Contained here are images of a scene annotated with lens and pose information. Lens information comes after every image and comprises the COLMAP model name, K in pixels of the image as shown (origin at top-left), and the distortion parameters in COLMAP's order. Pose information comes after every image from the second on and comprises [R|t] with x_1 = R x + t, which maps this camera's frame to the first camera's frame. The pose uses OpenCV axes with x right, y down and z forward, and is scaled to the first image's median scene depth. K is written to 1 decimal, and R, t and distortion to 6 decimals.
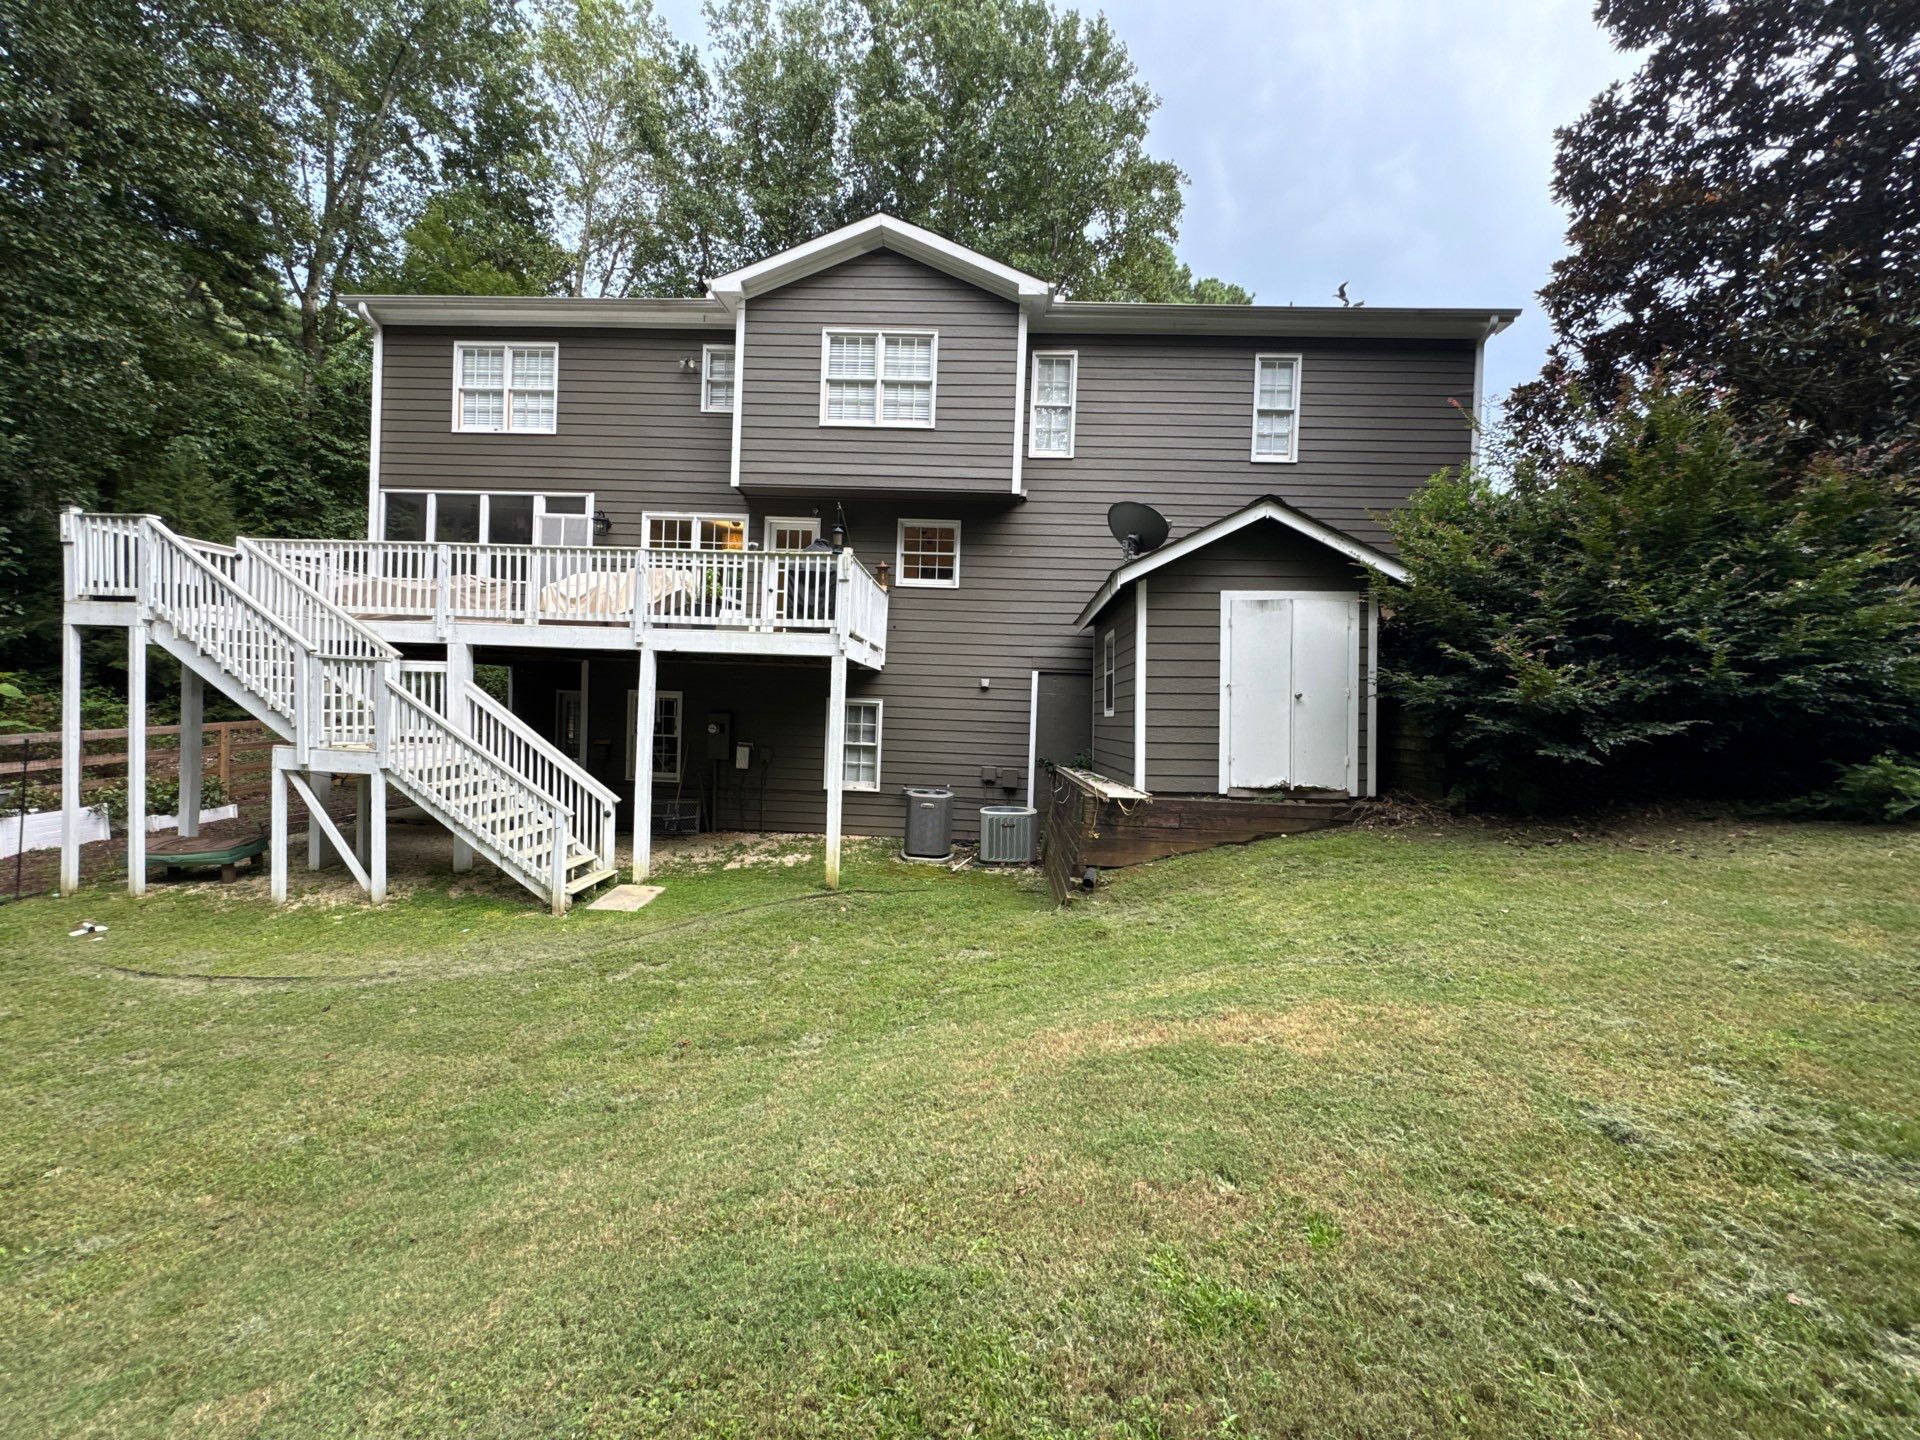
lens RADIAL K [[755.7, 0, 960.0], [0, 755.7, 720.0], [0, 0, 1]] dist [-0.001938, -0.000484]
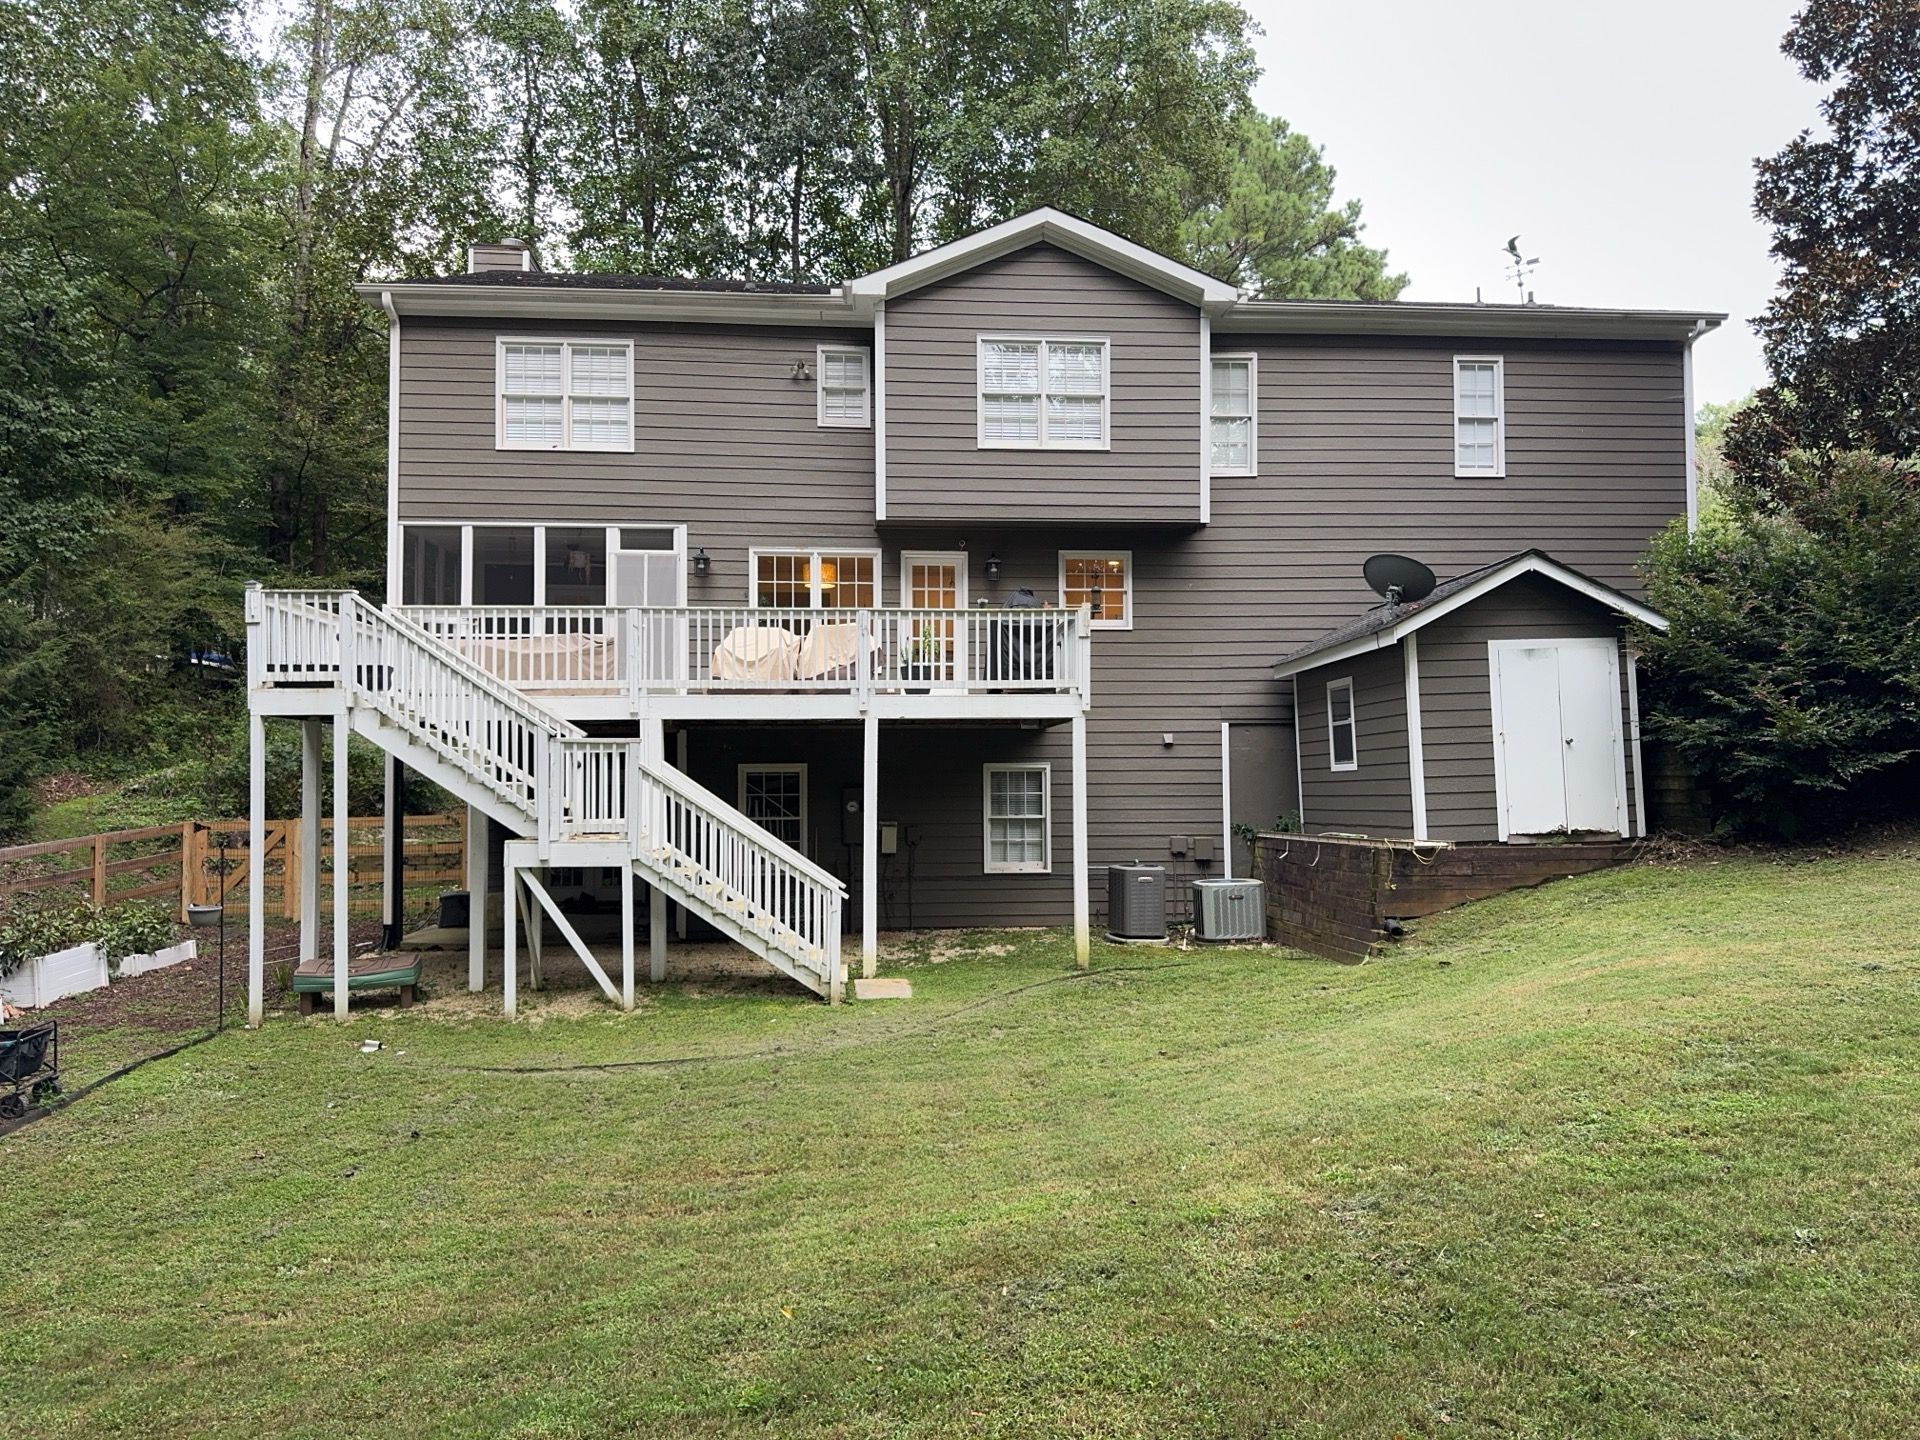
lens RADIAL K [[1315.8, 0, 953.2], [0, 1315.8, 753.4], [0, 0, 1]] dist [0.076933, -0.108156]
pose [[0.990496, -0.041566, 0.131110, -0.514809], [0.045482, 0.998600, -0.027013, -0.004085], [-0.129804, 0.032720, 0.991000, -0.568564]]
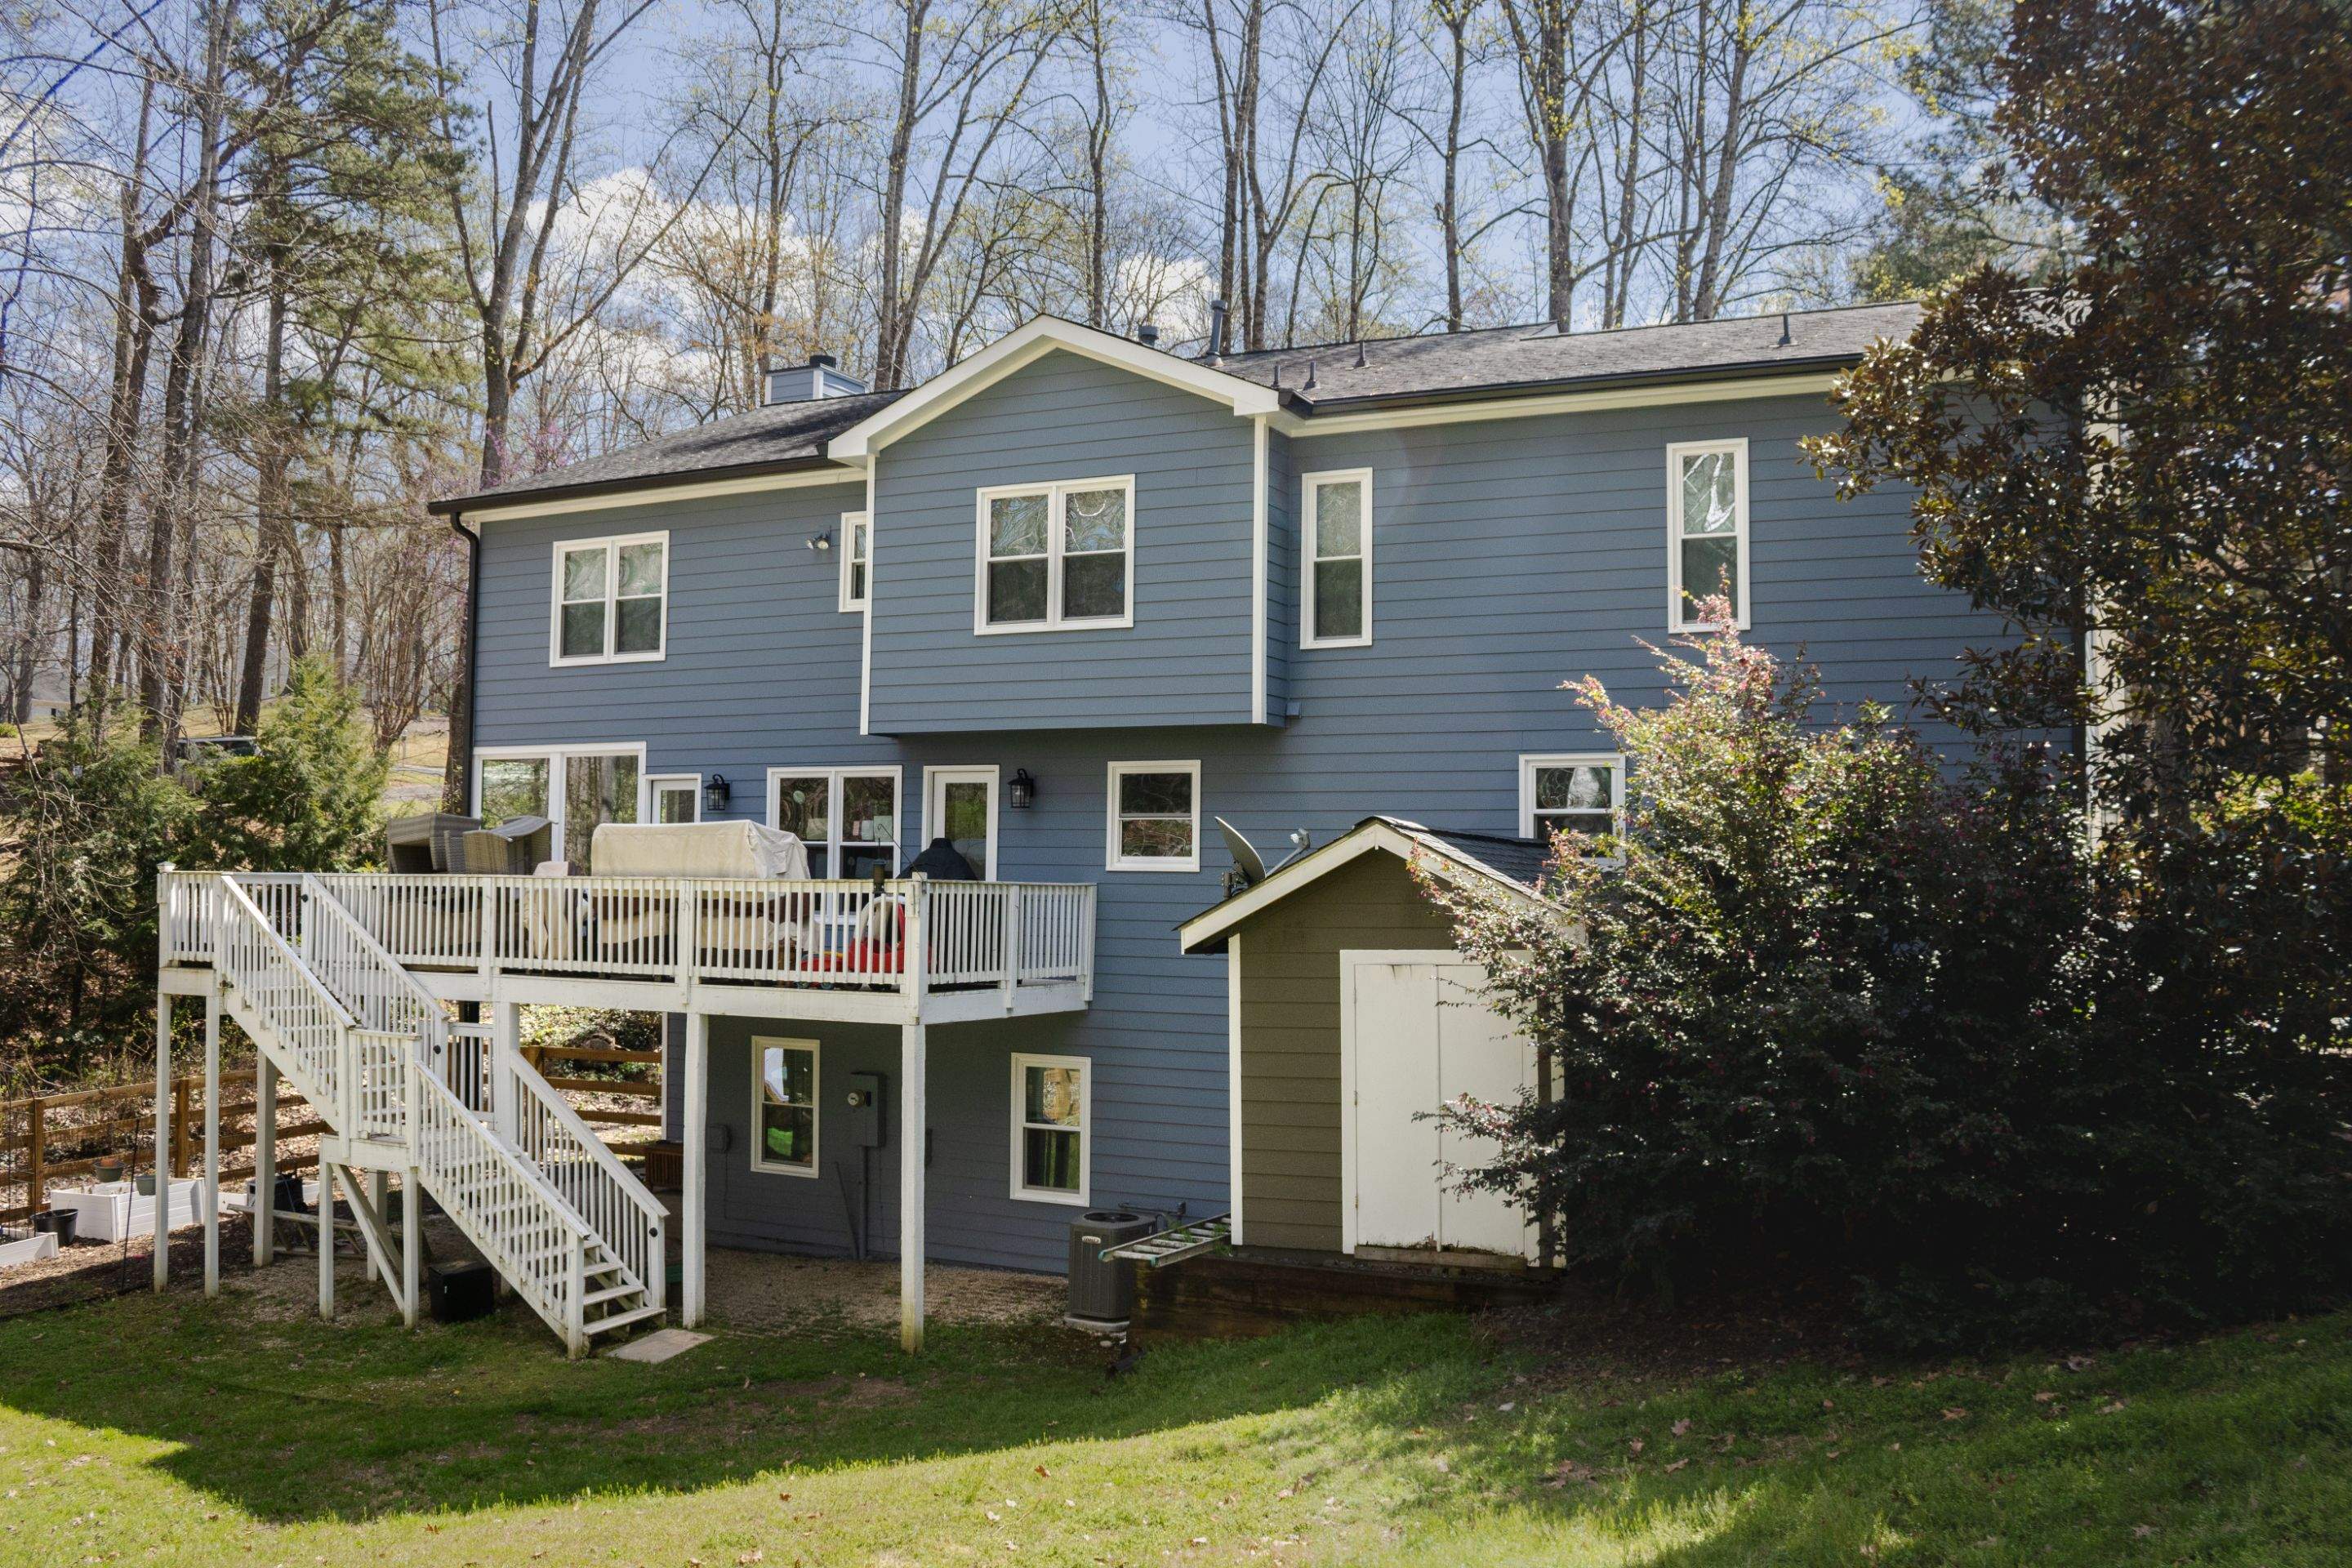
lens RADIAL K [[2012.3, 0, 1176.0], [0, 2012.3, 784.0], [0, 0, 1]] dist [-0.149938, 0.143714]
pose [[0.912889, -0.047371, -0.405449, 0.805707], [0.020325, 0.997287, -0.070755, -0.166184], [0.407700, 0.056351, 0.911375, -0.591367]]
